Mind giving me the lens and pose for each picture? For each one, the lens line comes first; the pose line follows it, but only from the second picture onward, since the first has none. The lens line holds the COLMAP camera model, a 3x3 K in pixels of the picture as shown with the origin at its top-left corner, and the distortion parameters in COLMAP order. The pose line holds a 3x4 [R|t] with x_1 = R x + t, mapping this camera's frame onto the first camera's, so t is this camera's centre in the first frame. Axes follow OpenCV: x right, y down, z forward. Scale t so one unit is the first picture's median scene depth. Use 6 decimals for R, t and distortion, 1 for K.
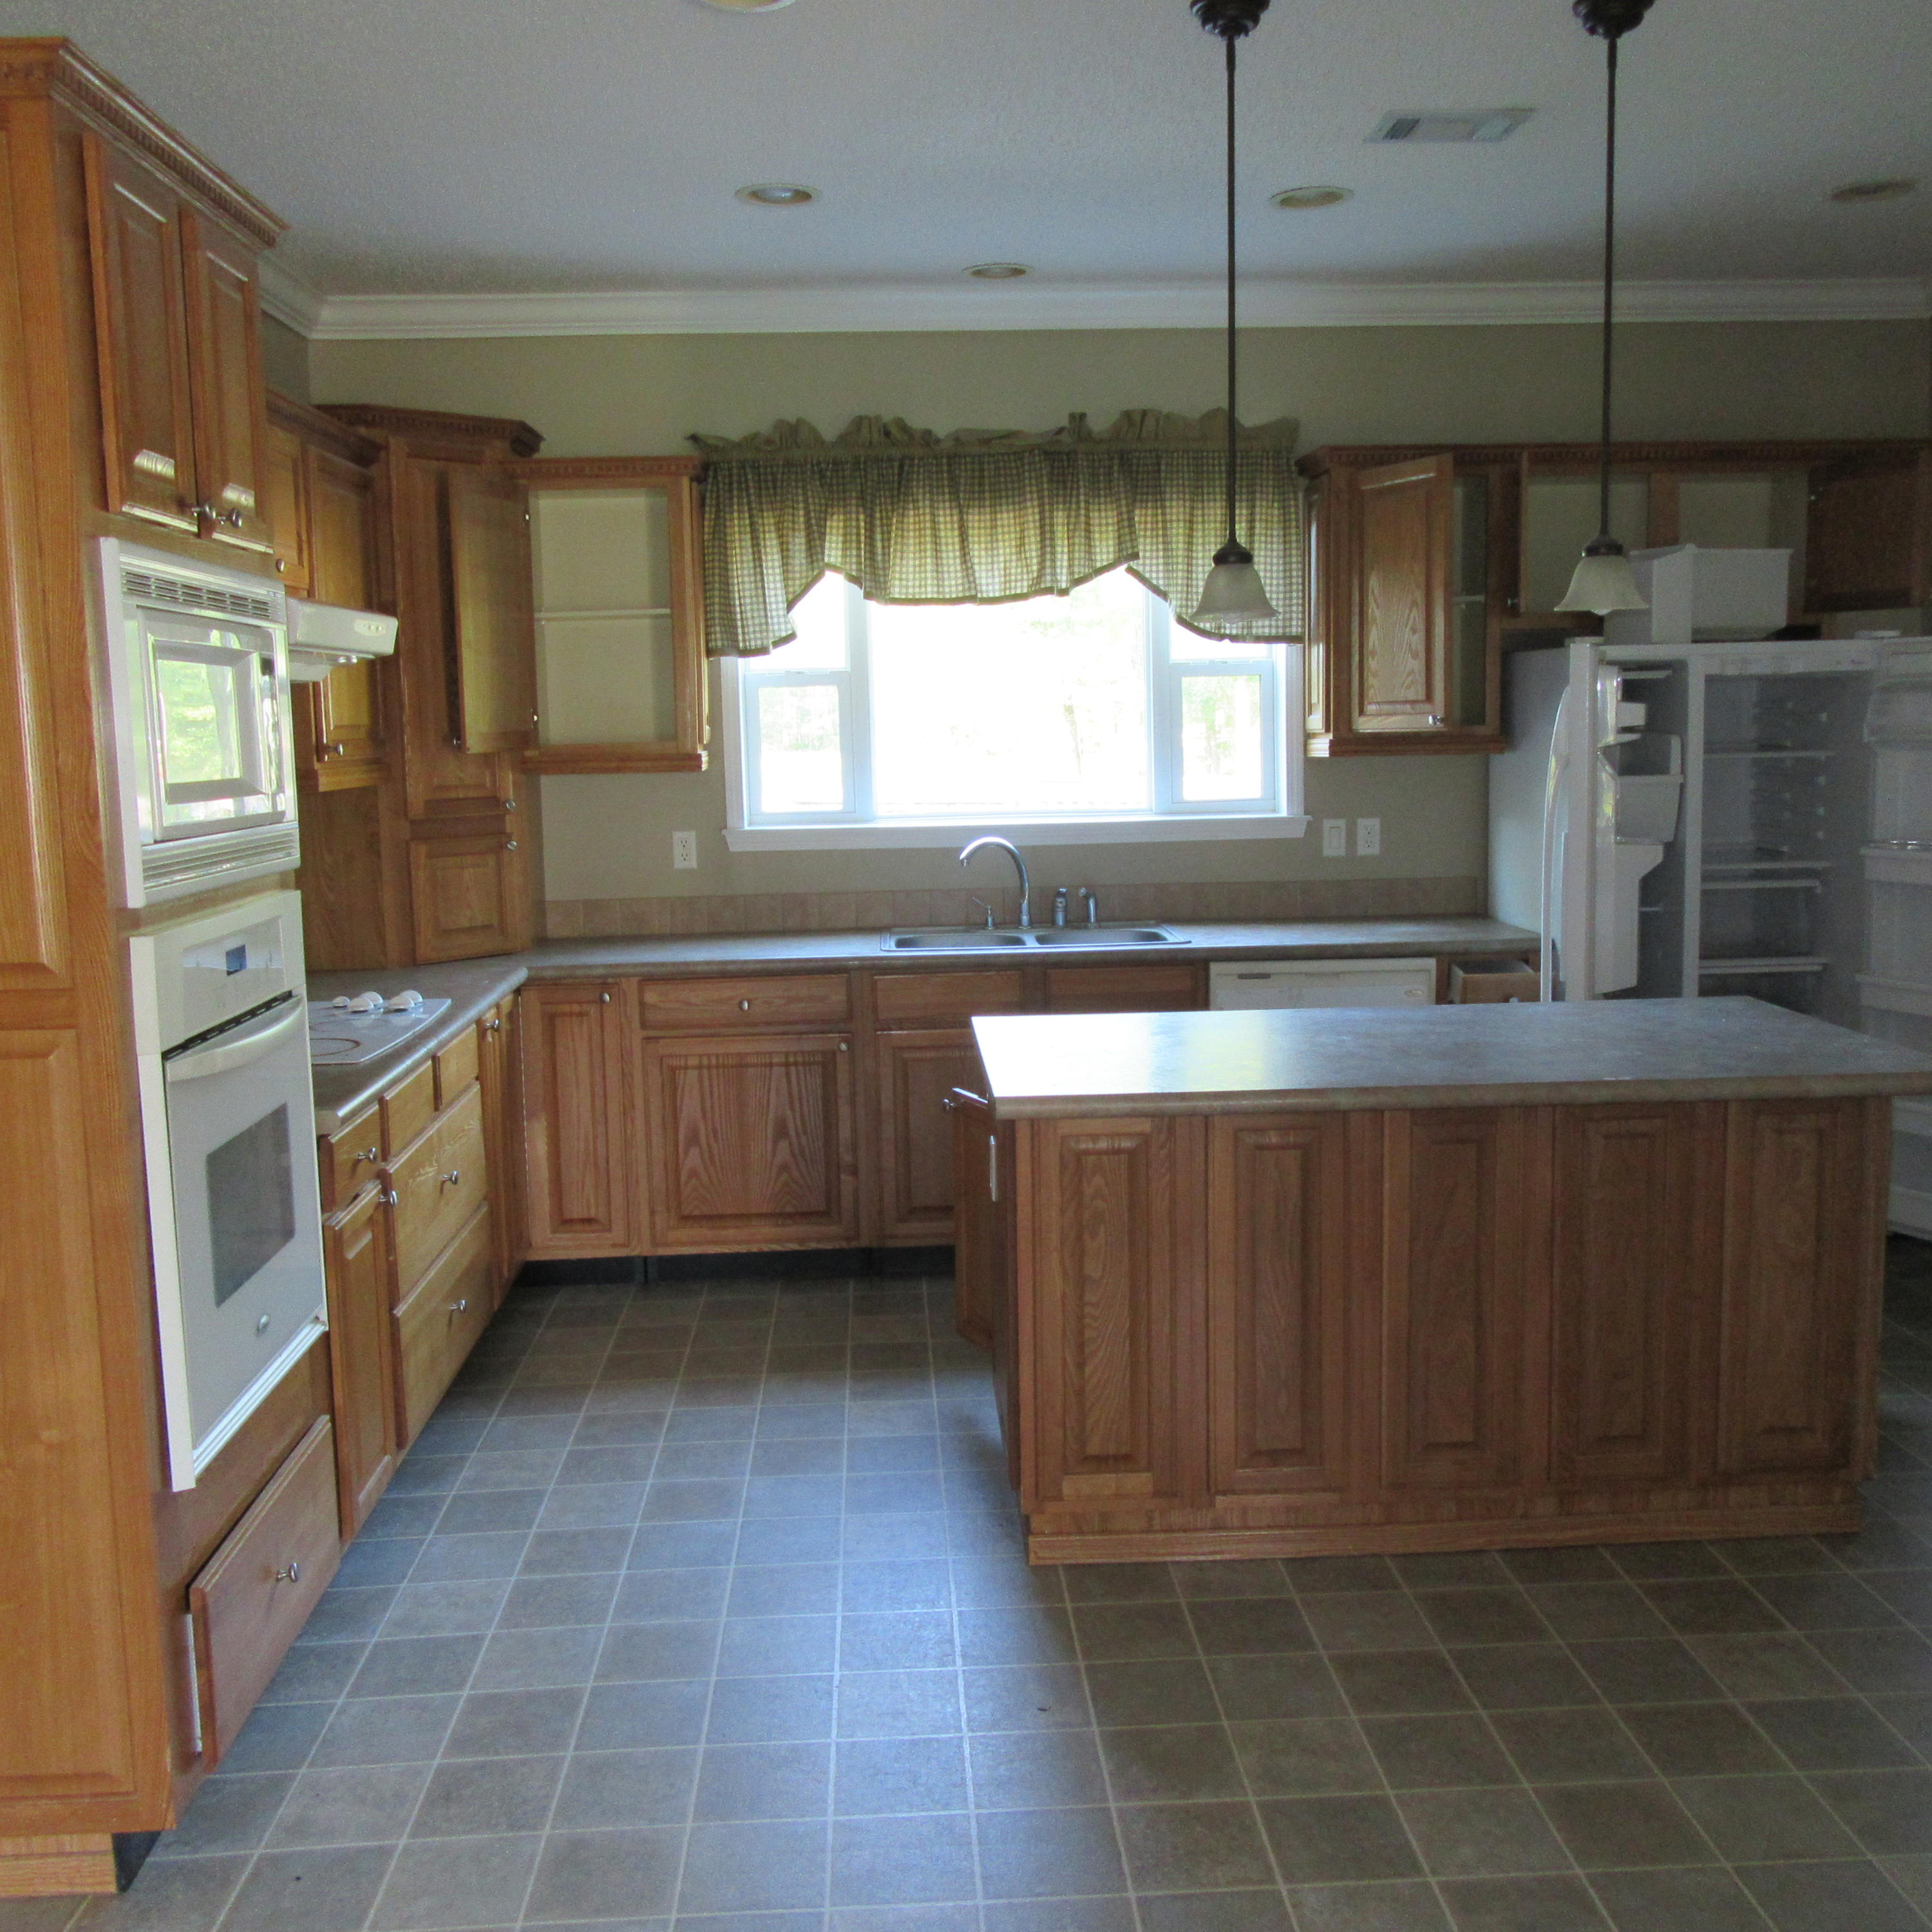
lens RADIAL K [[1948.7, 0, 974.1], [0, 1948.7, 969.3], [0, 0, 1]] dist [-0.025958, 0.007668]
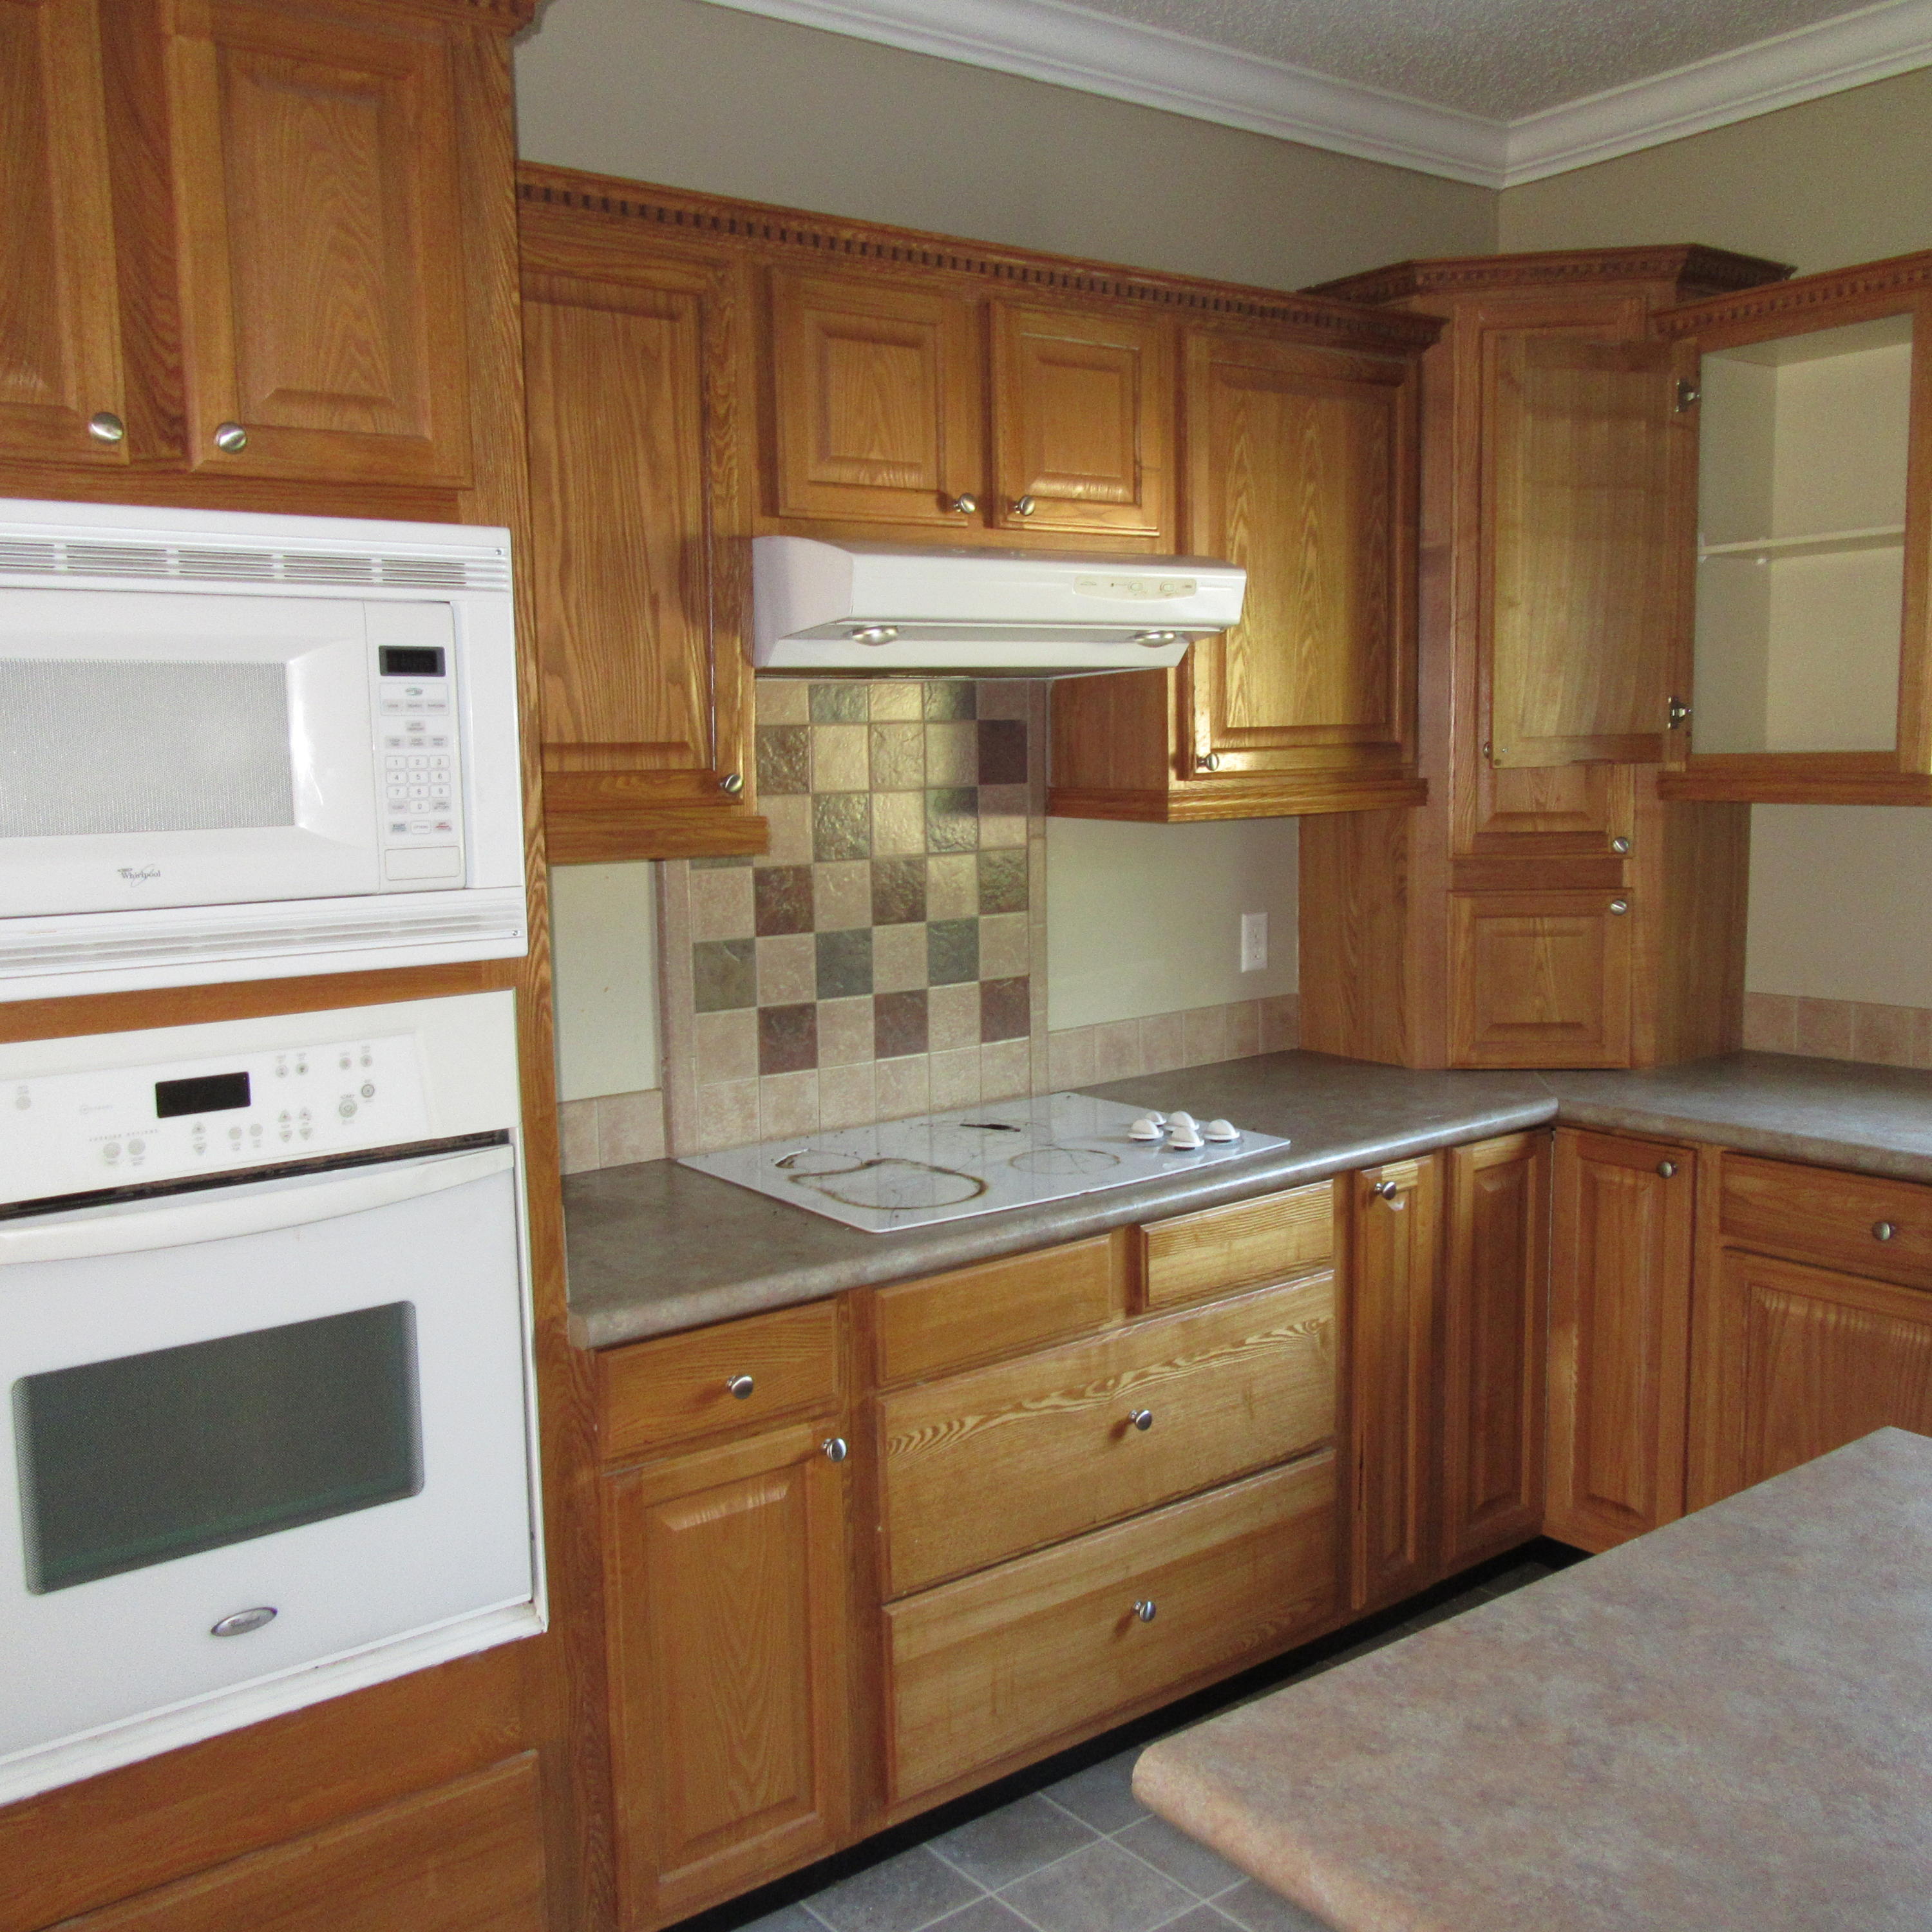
lens RADIAL K [[1870.9, 0, 963.1], [0, 1870.9, 961.6], [0, 0, 1]] dist [0.015138, 0.002150]
pose [[0.545508, 0.107787, -0.831145, 0.173836], [-0.095800, 0.993215, 0.065928, -0.067686], [0.832612, 0.043660, 0.552133, 0.479633]]
